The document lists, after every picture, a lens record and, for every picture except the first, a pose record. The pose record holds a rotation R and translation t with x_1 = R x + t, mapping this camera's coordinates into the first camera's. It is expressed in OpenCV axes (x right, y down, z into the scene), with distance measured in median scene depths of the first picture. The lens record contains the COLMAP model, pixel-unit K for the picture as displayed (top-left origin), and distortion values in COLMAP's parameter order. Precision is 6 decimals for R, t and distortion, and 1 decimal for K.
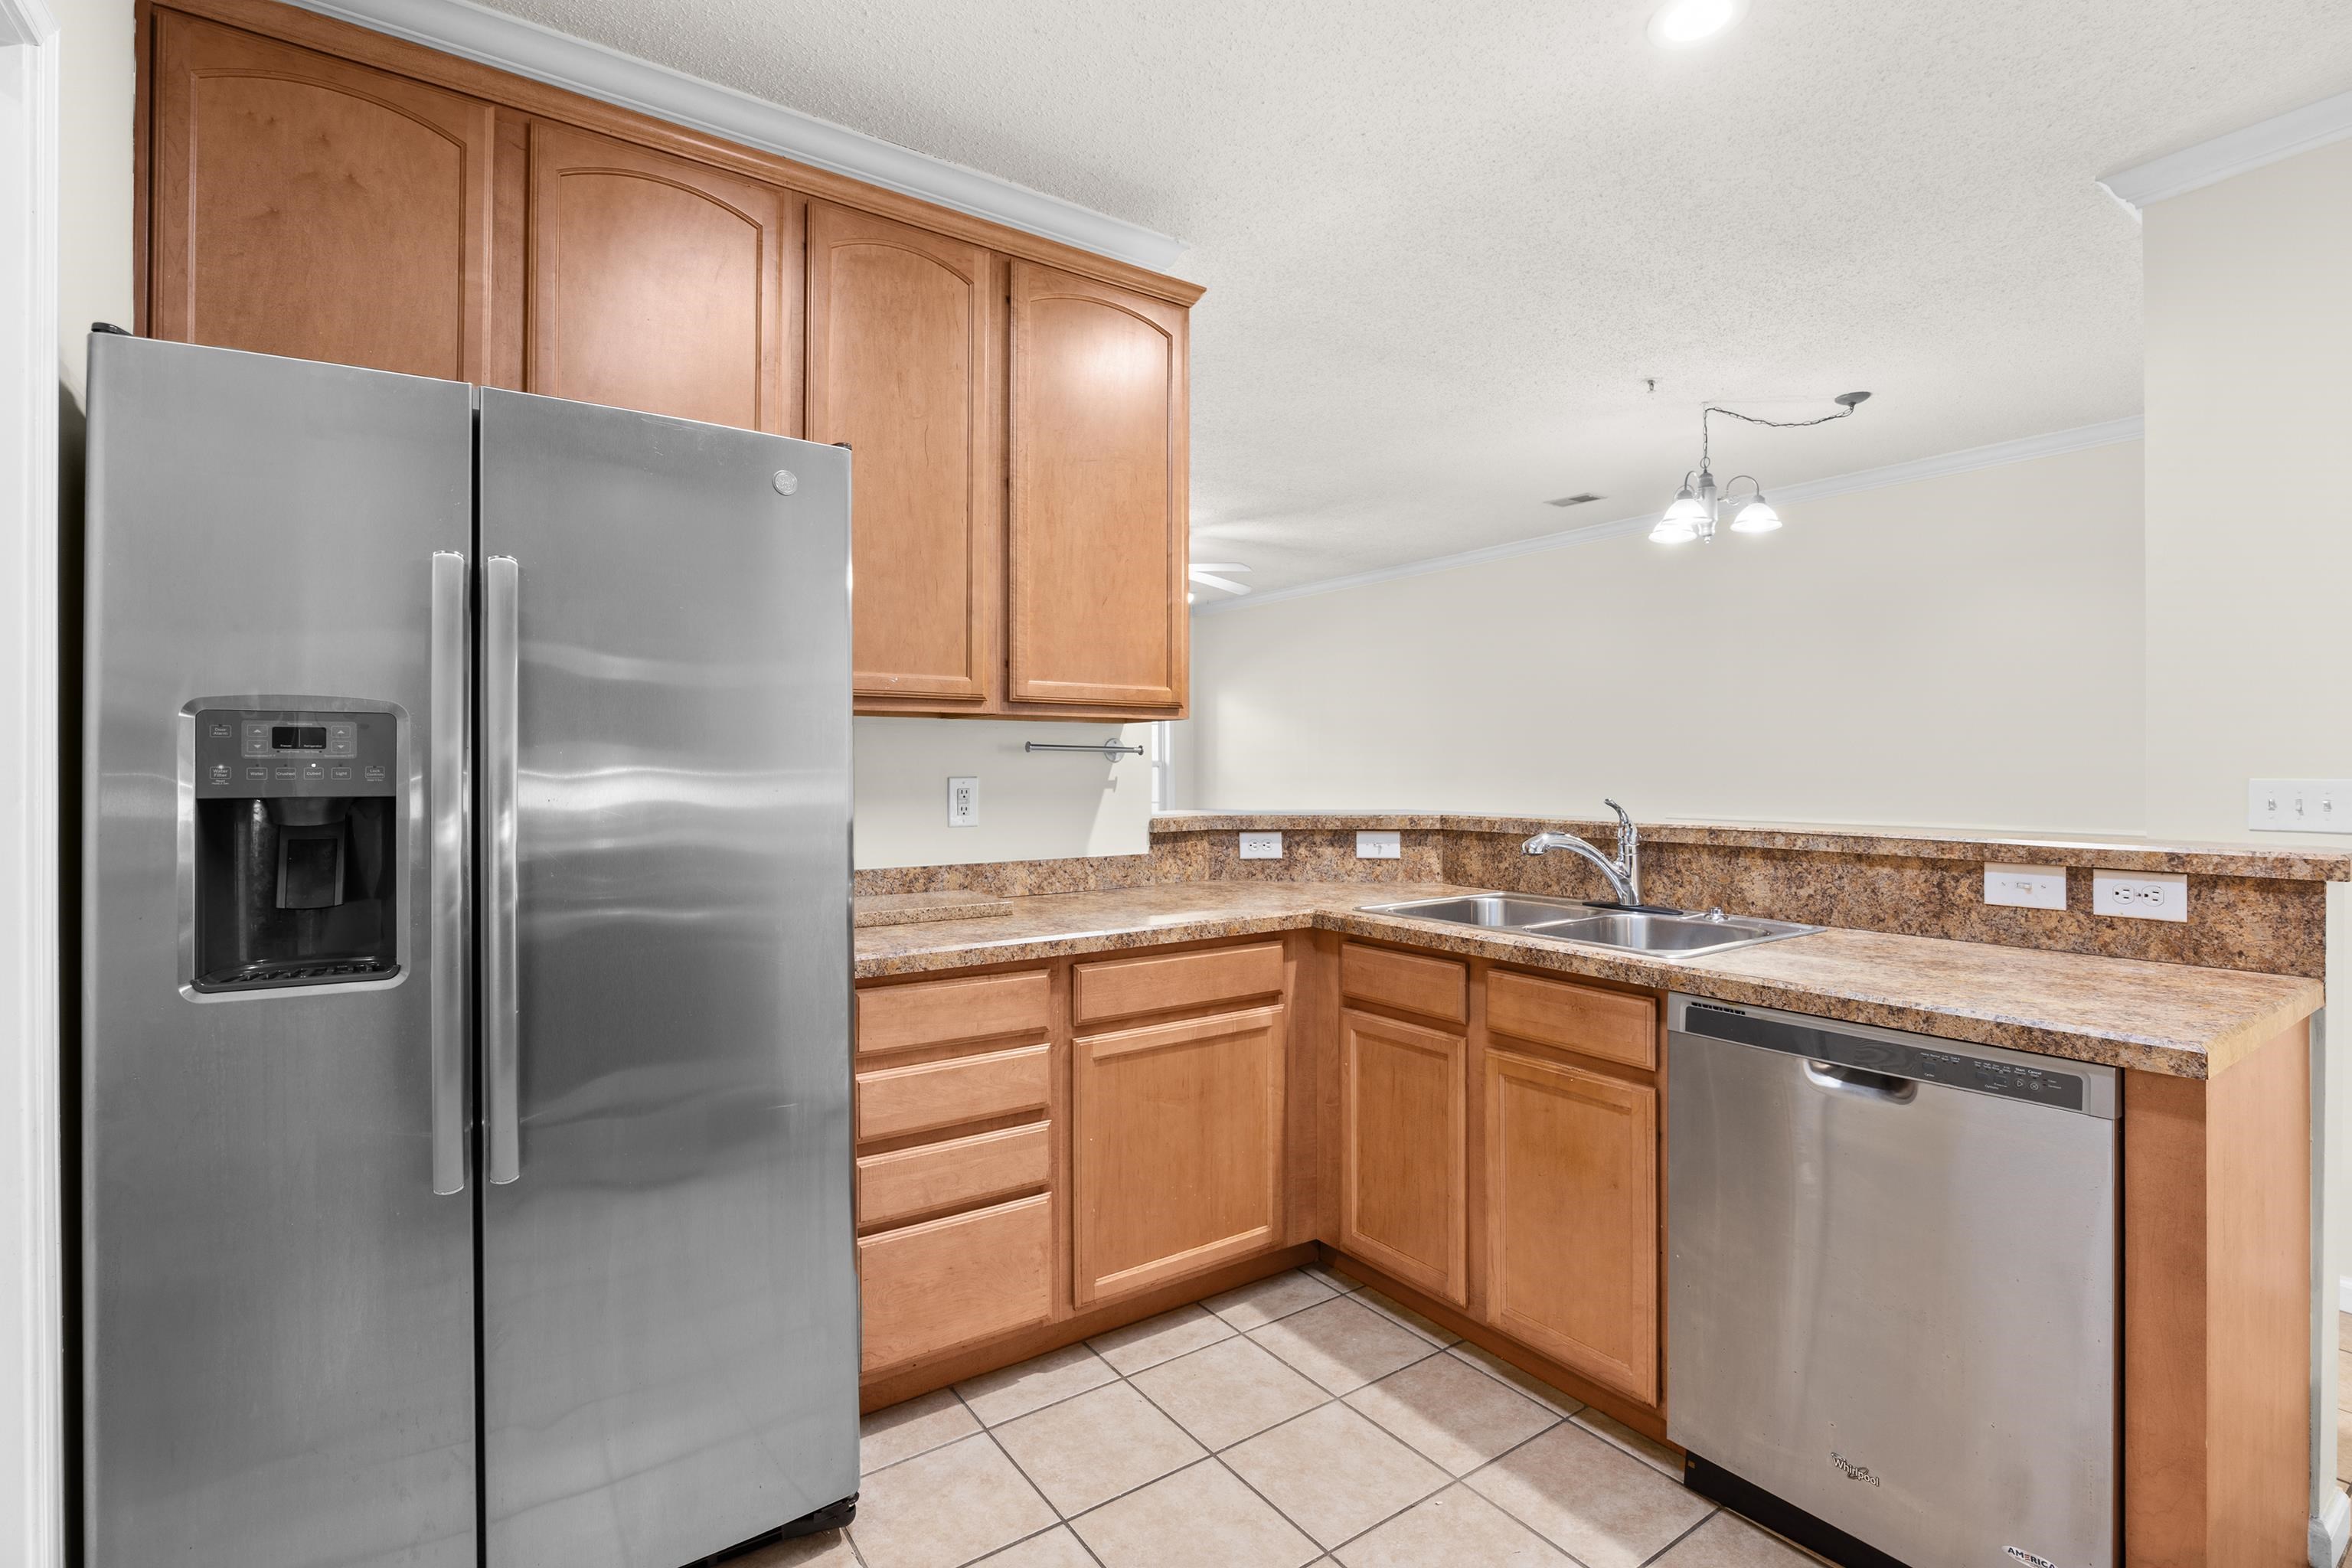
lens RADIAL K [[1094.8, 0, 1174.2], [0, 1094.8, 754.9], [0, 0, 1]] dist [-0.001121, 0.000004]
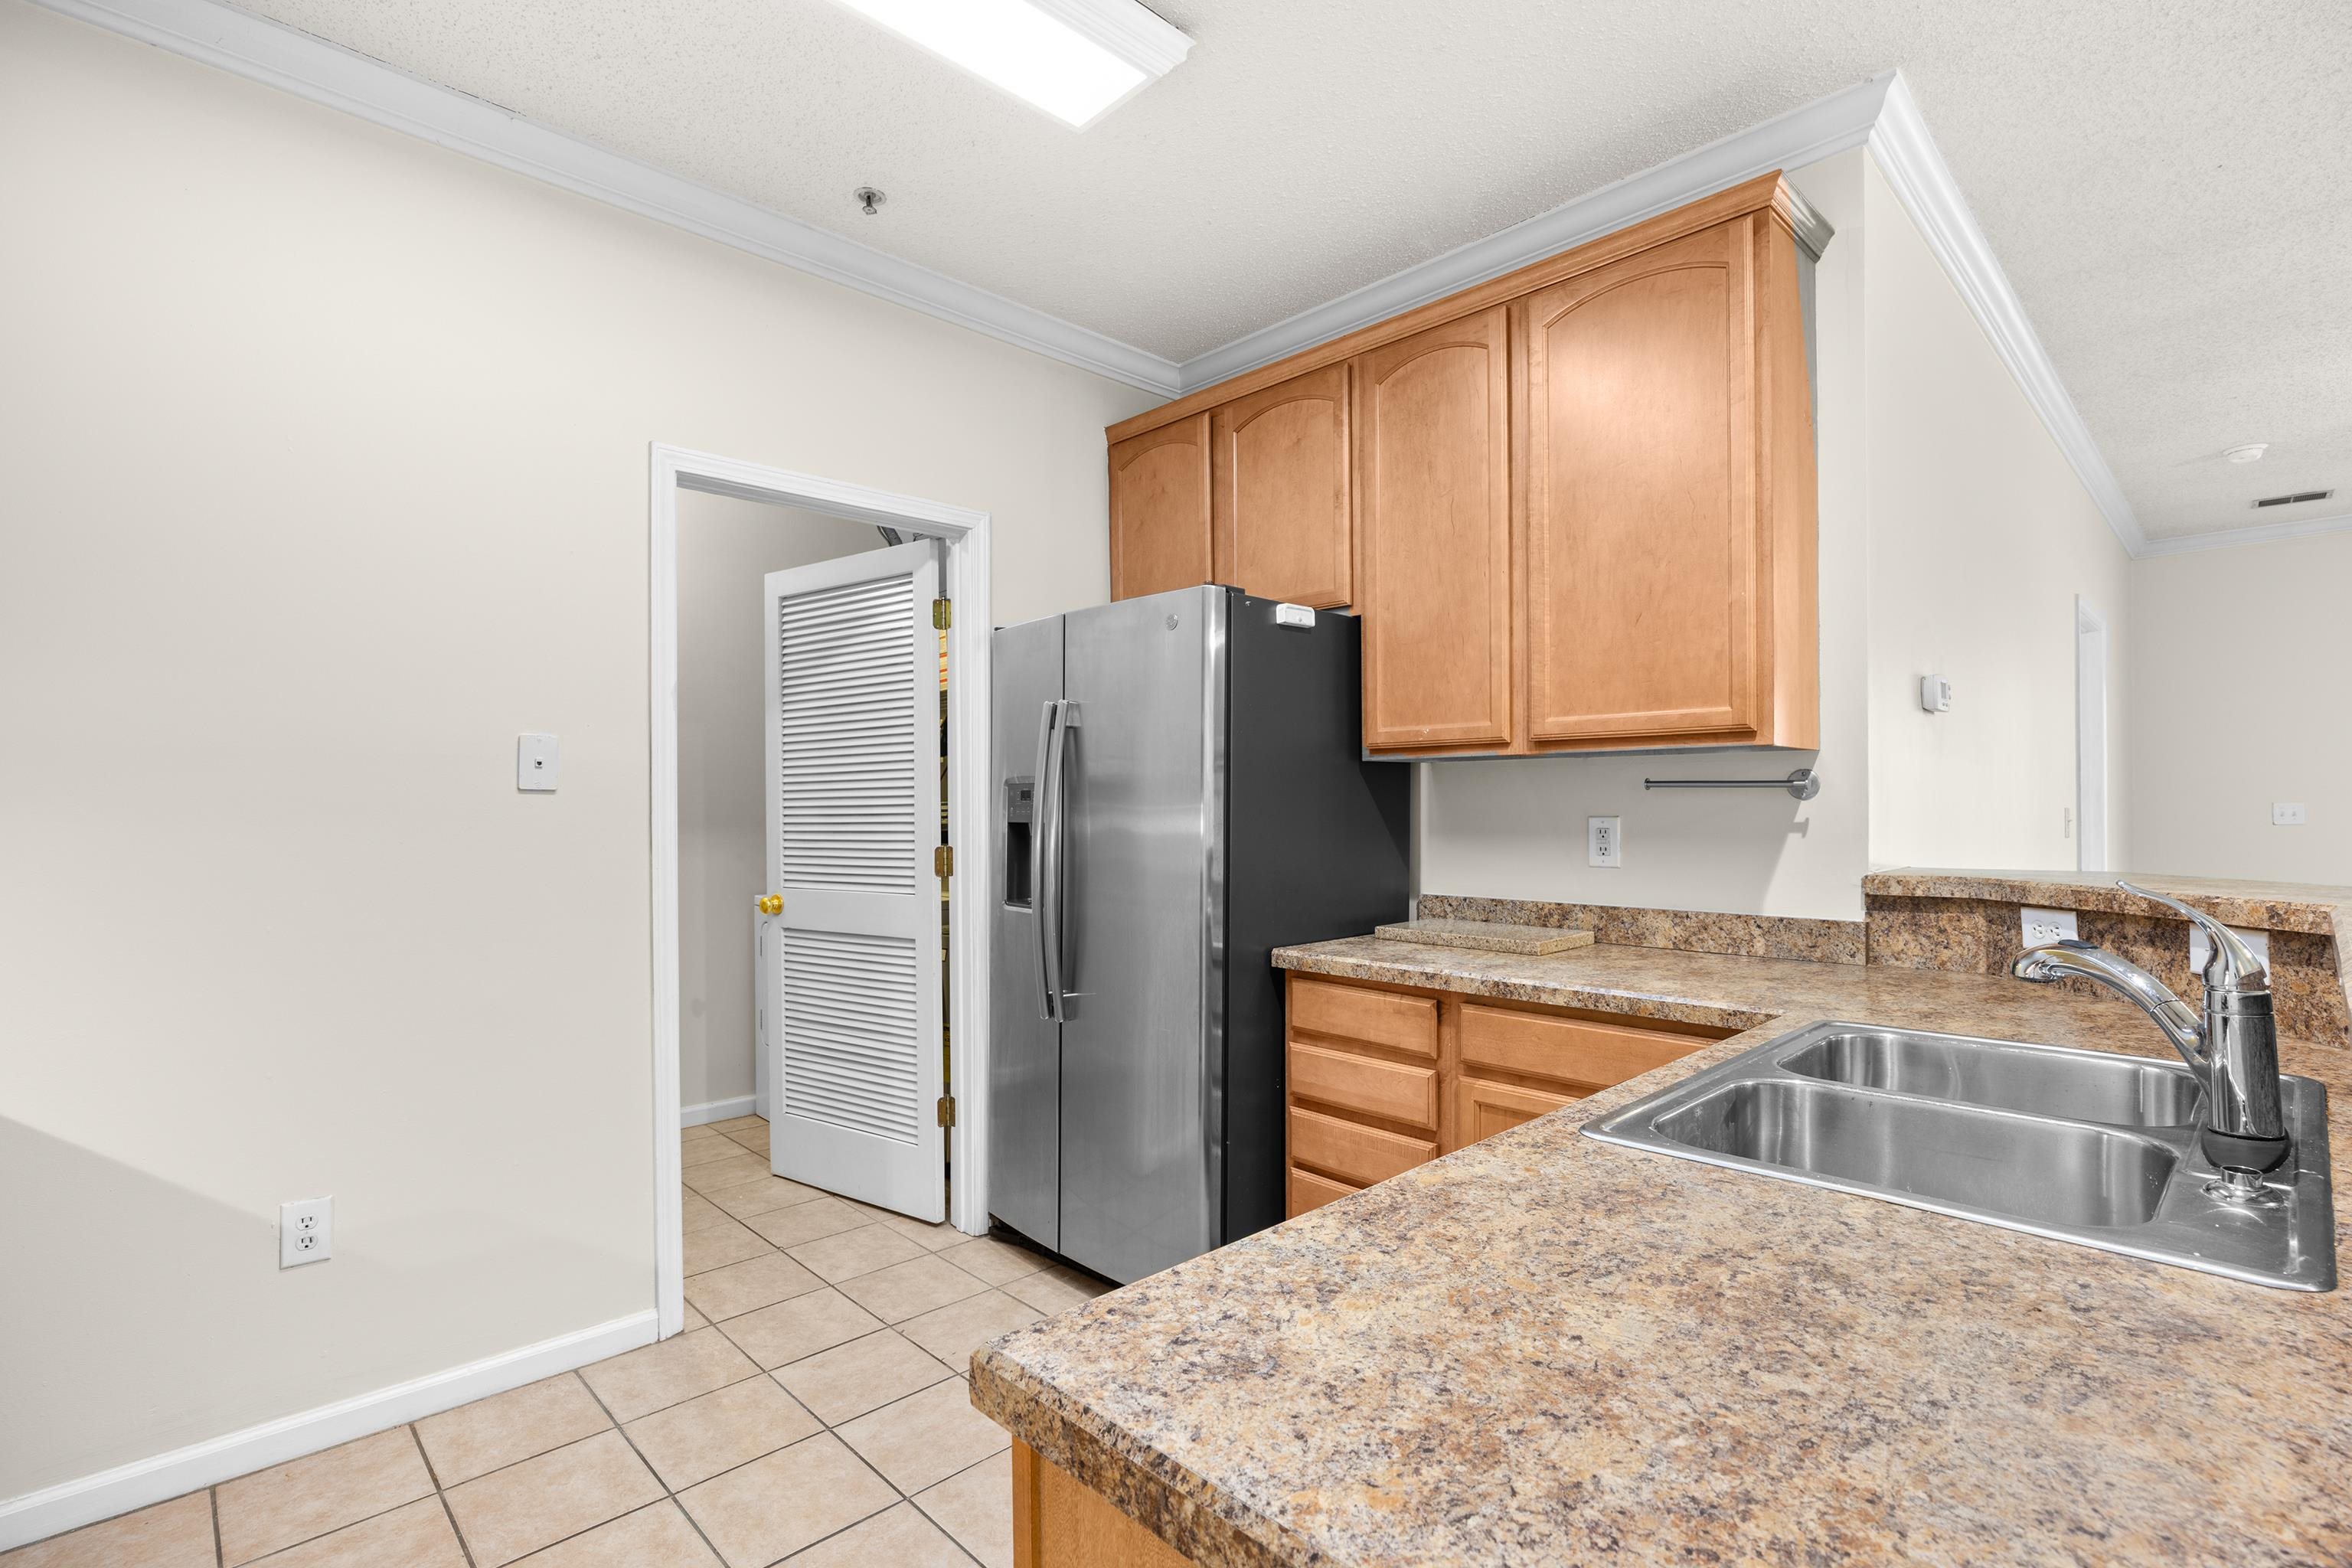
lens RADIAL K [[1088.0, 0, 1176.0], [0, 1088.0, 784.0], [0, 0, 1]] dist [-0.000676, -0.000027]
pose [[0.166737, -0.017595, -0.985844, 0.689344], [0.017201, 0.999741, -0.014933, -0.000441], [0.985851, -0.014467, 0.166997, 0.459614]]
